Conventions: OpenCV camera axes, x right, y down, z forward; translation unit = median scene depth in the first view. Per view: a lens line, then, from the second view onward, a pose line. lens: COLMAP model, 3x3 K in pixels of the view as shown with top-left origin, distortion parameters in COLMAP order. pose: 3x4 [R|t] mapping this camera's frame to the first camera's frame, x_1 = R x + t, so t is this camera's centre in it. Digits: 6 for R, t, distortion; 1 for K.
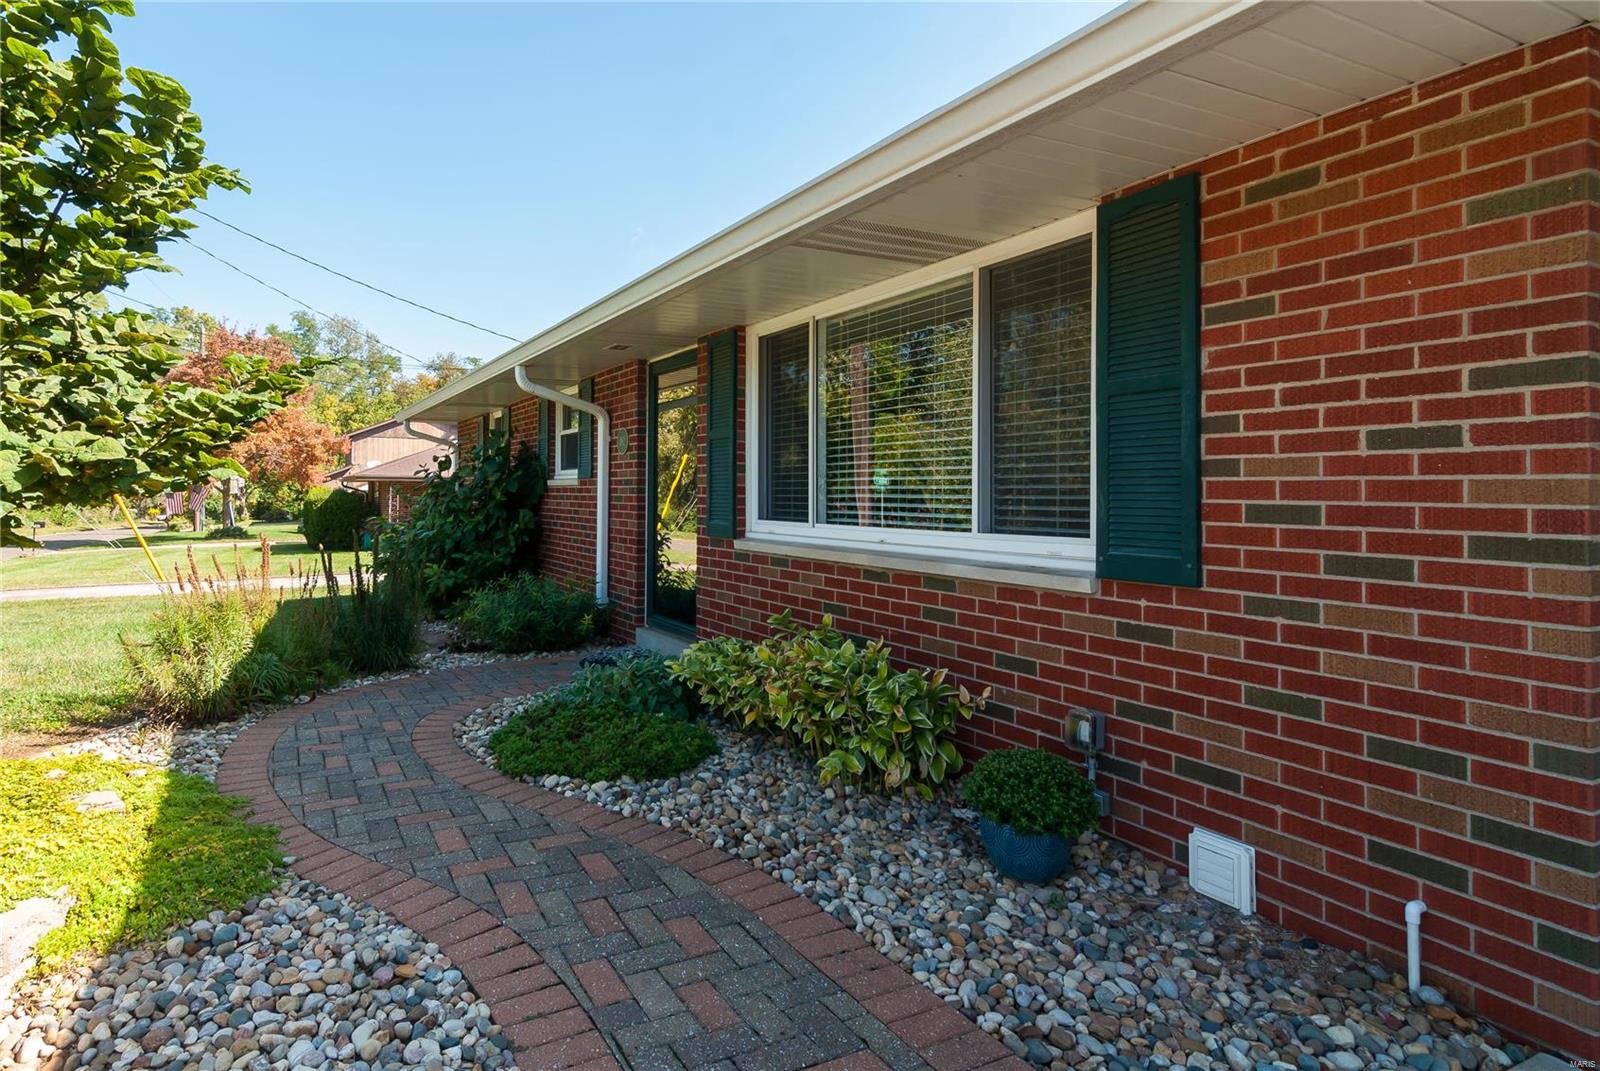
lens RADIAL K [[845.0, 0, 721.4], [0, 845.0, 487.5], [0, 0, 1]] dist [0.003849, 0.002247]
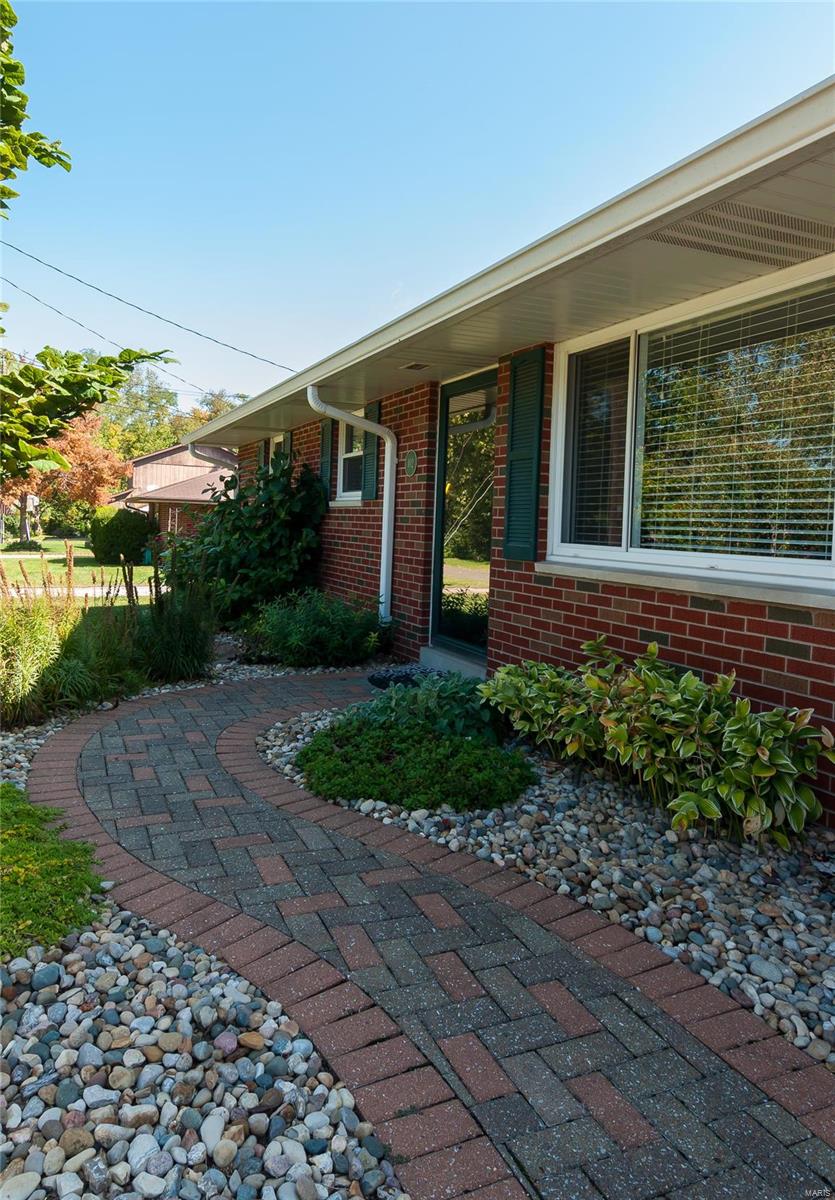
lens RADIAL K [[768.1, 0, 418.9], [0, 768.1, 546.9], [0, 0, 1]] dist [0.004438, 0.000752]
pose [[0.998168, 0.030834, -0.052053, -0.106567], [-0.028910, 0.998885, 0.037324, 0.020737], [0.053146, -0.035751, 0.997947, 0.146734]]
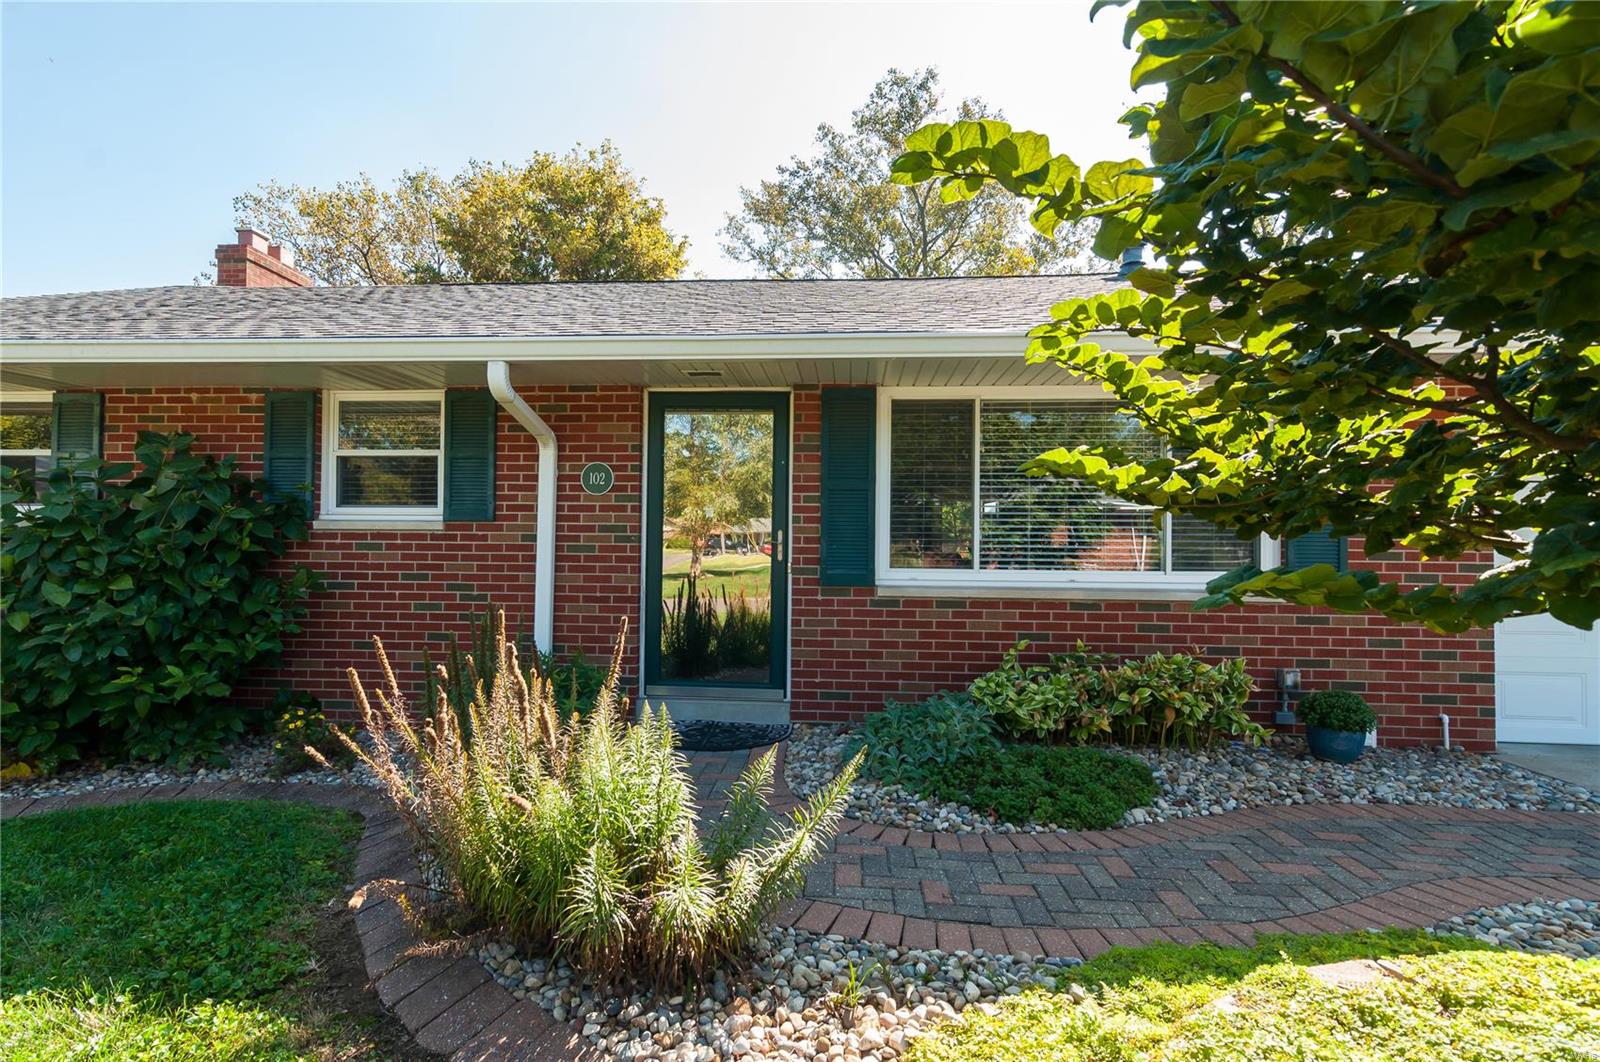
lens RADIAL K [[757.6, 0, 790.8], [0, 757.6, 535.4], [0, 0, 1]] dist [-0.000143, 0.007309]
pose [[0.534723, 0.018520, 0.844825, -1.209012], [-0.011700, 0.999826, -0.014513, 0.017214], [-0.844946, -0.002124, 0.534847, 0.844479]]
